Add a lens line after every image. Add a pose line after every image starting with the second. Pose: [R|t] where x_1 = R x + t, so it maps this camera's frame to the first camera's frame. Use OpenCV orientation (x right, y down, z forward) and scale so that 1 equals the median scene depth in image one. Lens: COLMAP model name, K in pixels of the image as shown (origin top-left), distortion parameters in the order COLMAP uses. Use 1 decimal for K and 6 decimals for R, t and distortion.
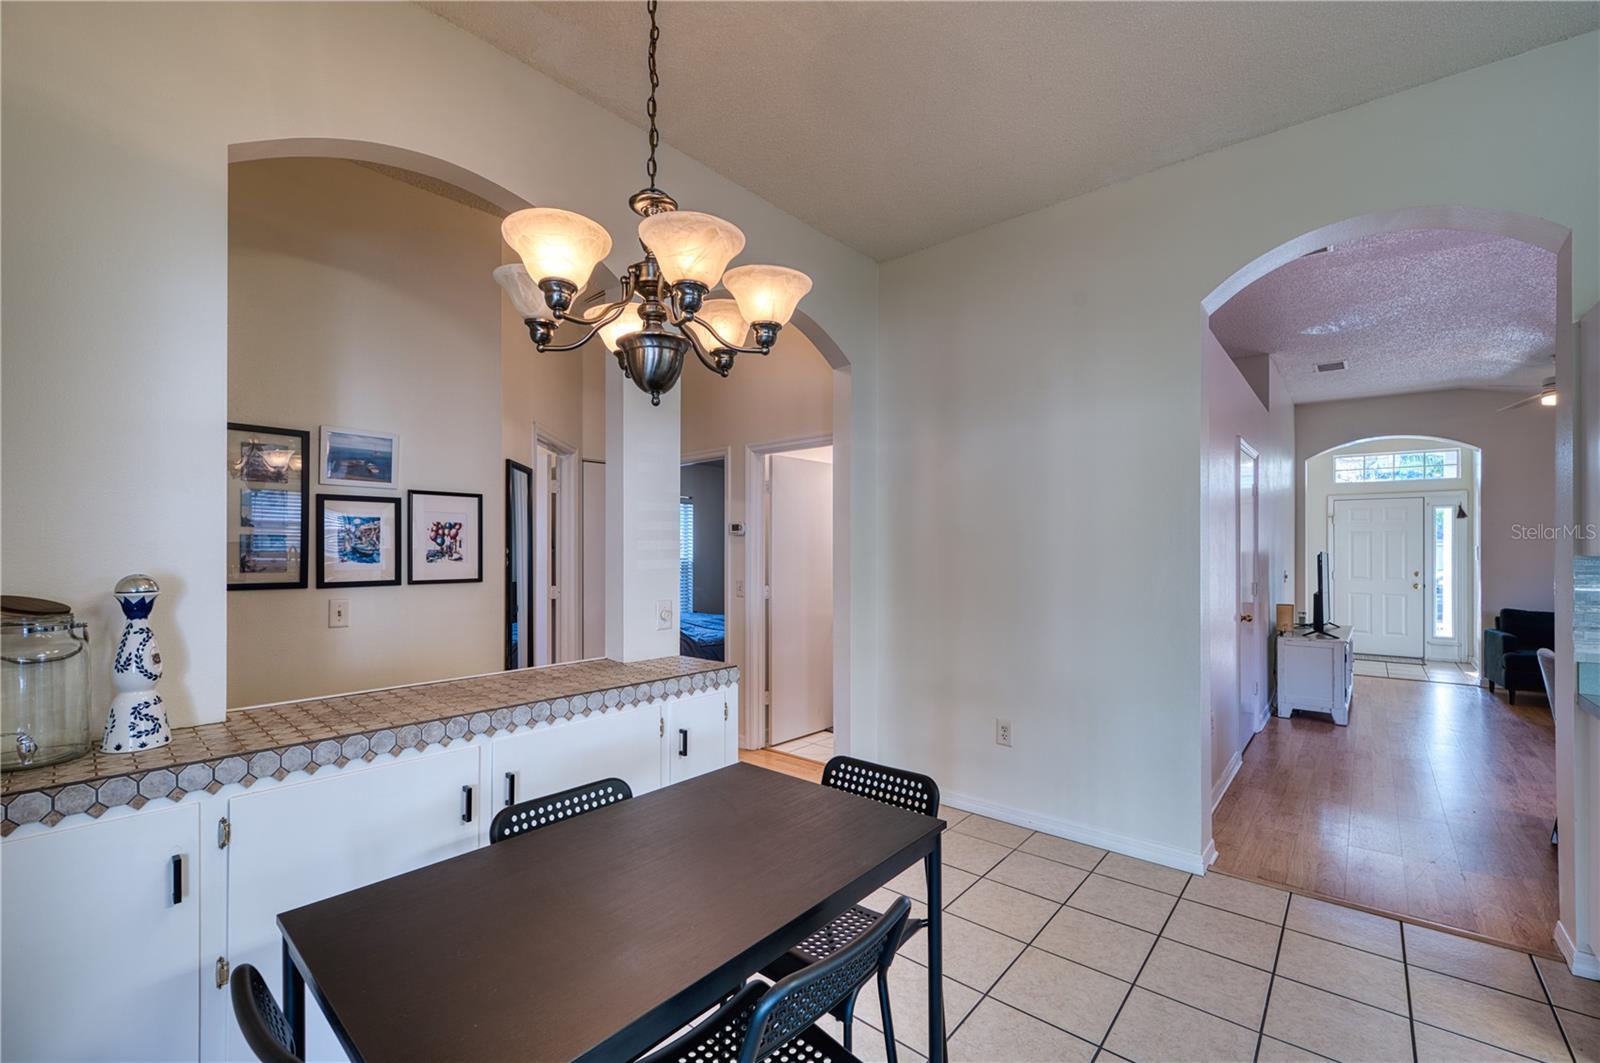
lens RADIAL K [[654.7, 0, 802.2], [0, 654.7, 548.2], [0, 0, 1]] dist [-0.001993, 0.000385]
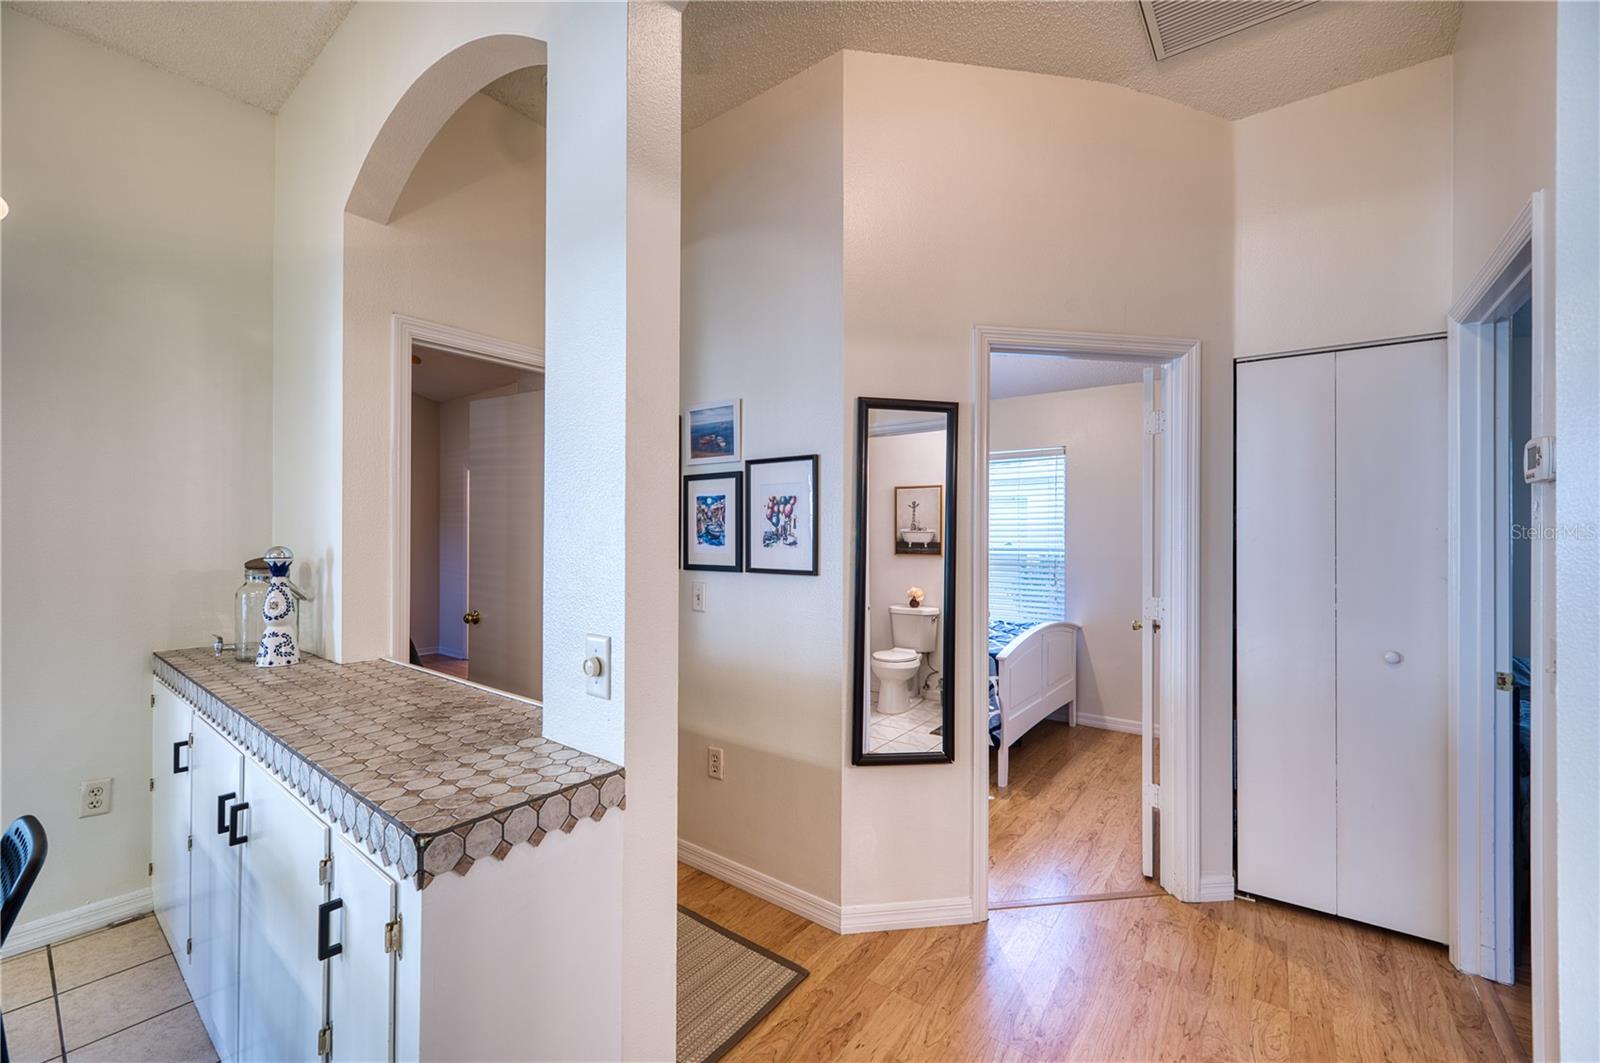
lens RADIAL K [[654.7, 0, 804.1], [0, 654.7, 526.7], [0, 0, 1]] dist [-0.001993, 0.000385]
pose [[0.067847, -0.003346, -0.997690, 0.248118], [0.003527, 0.999989, -0.003114, -0.000591], [0.997689, -0.003307, 0.067858, 1.006475]]
